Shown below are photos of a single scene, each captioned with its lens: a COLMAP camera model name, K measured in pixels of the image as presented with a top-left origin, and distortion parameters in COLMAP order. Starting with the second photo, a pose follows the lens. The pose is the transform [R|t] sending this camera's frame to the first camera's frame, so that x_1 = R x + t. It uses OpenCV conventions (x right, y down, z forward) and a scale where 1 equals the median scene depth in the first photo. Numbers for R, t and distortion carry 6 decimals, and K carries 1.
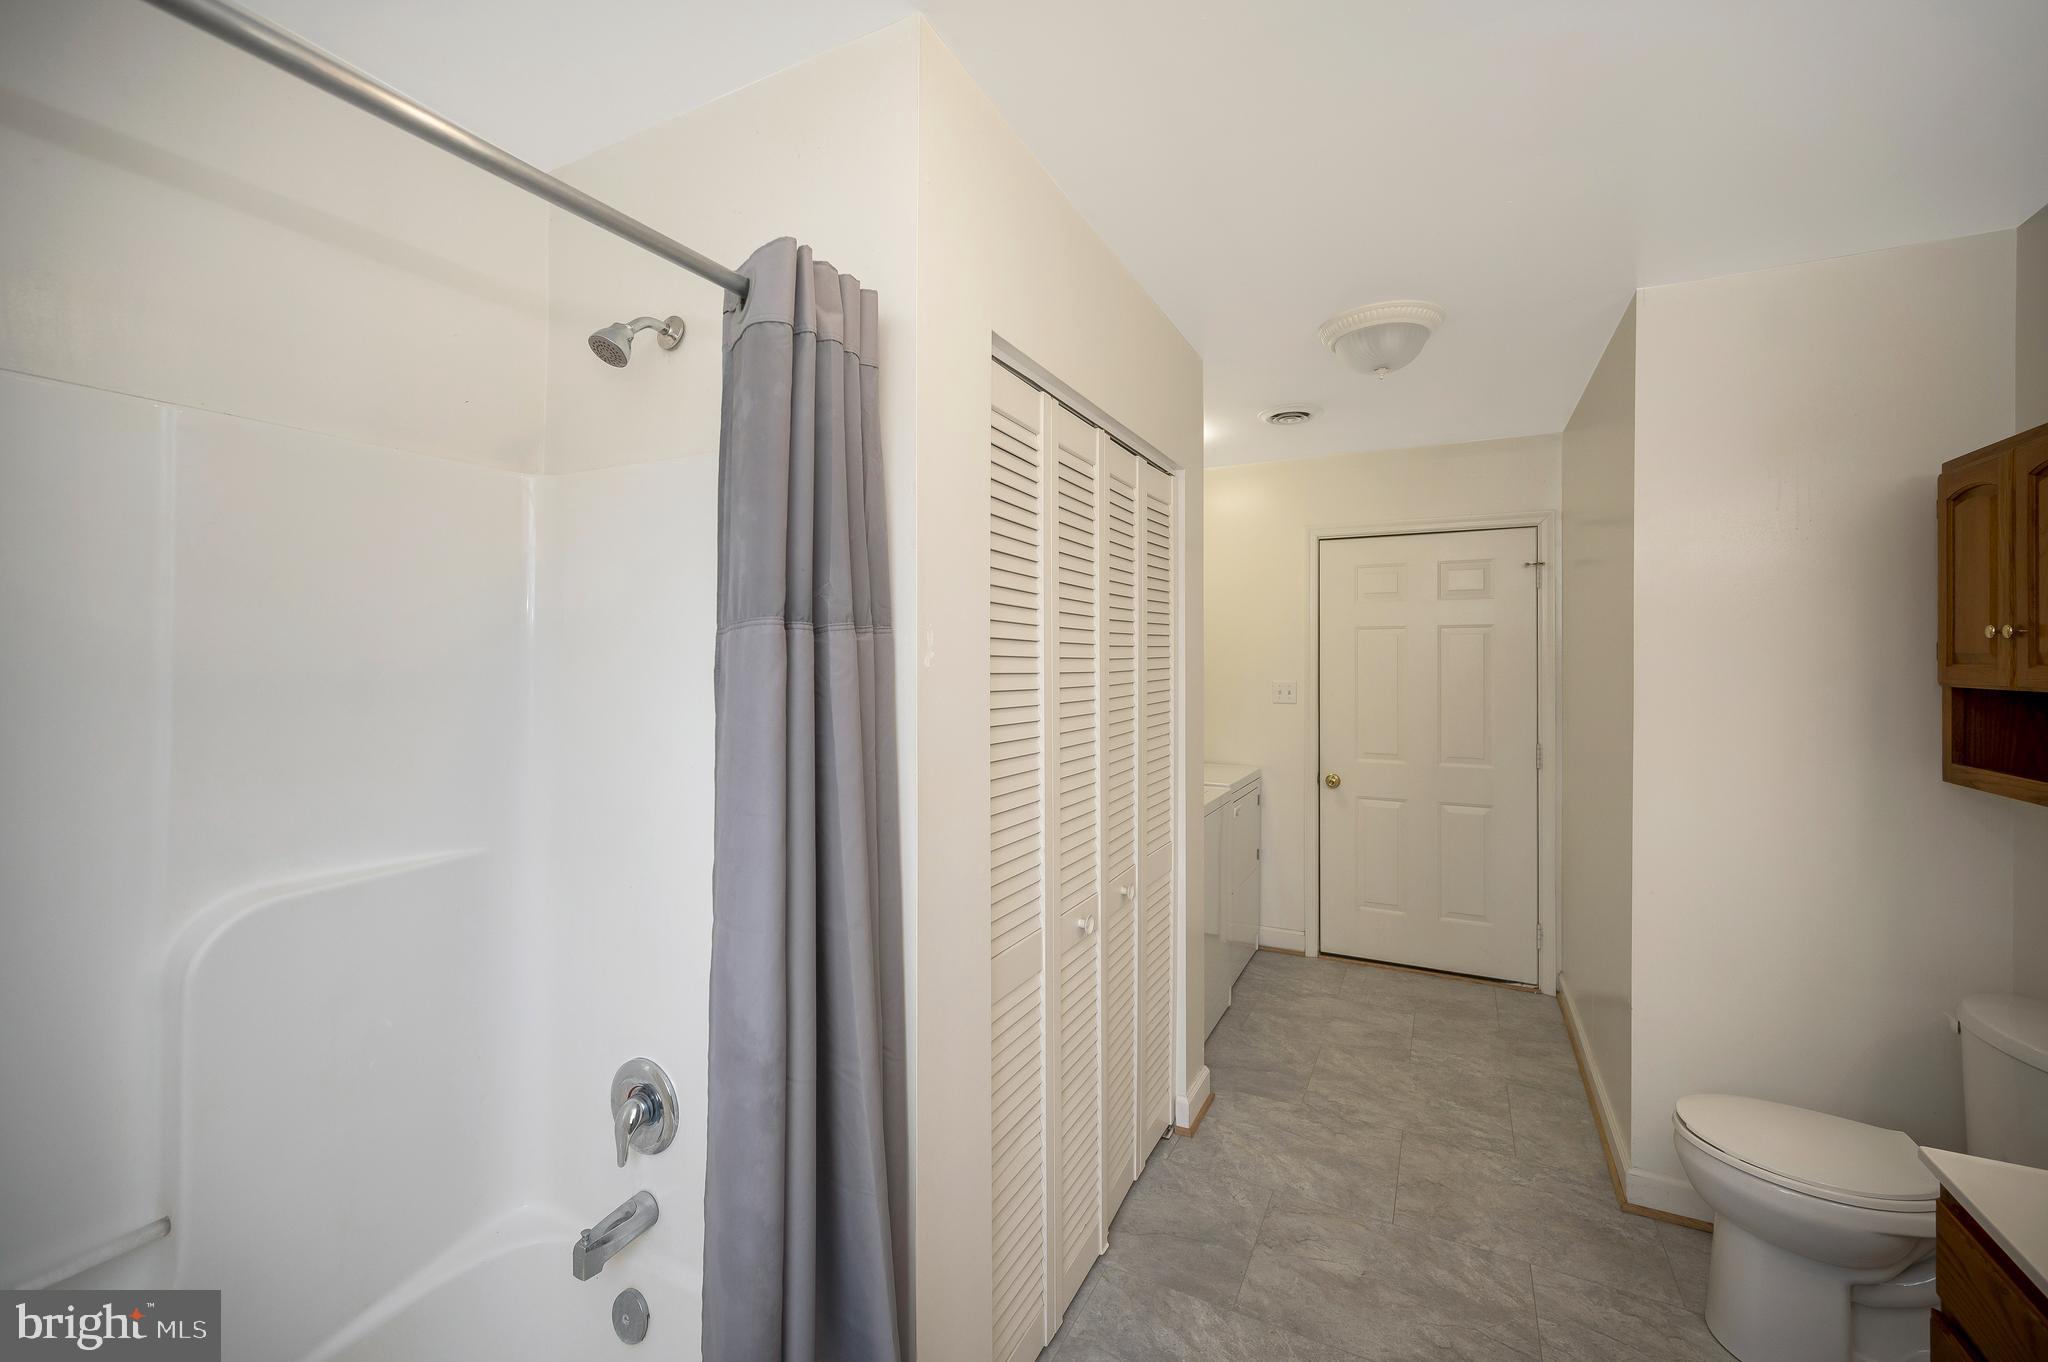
lens RADIAL K [[826.1, 0, 1062.4], [0, 826.1, 658.8], [0, 0, 1]] dist [0.000015, 0.001222]
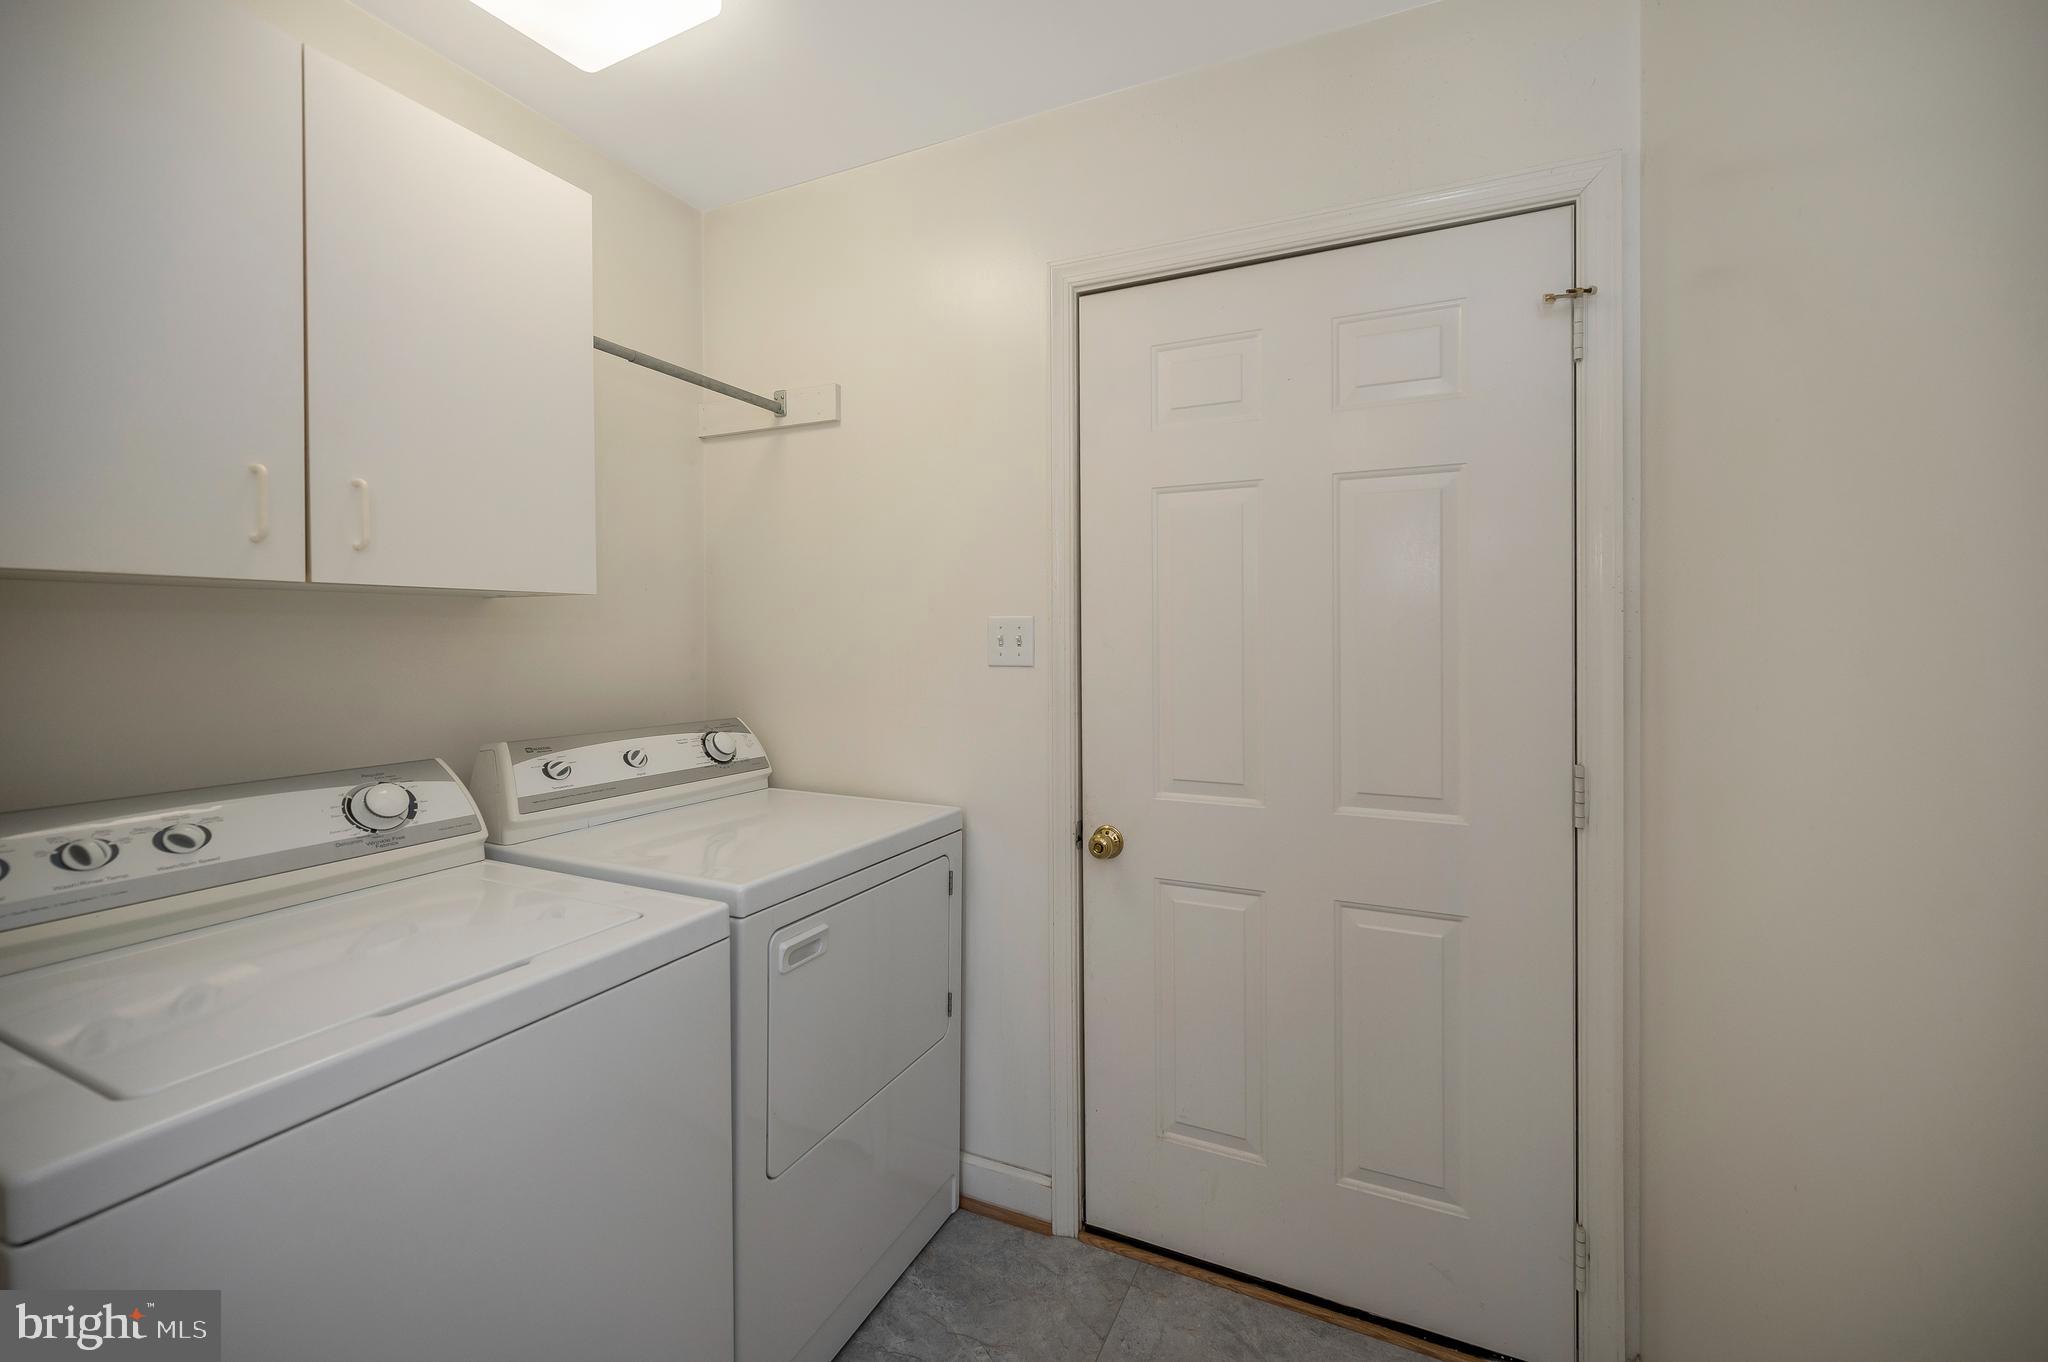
lens RADIAL K [[826.1, 0, 1080.0], [0, 826.1, 634.1], [0, 0, 1]] dist [0.000015, 0.001222]
pose [[0.999408, -0.003453, 0.034217, 0.334990], [0.003338, 0.999989, 0.003430, 0.040373], [-0.034229, -0.003314, 0.999409, 0.630544]]
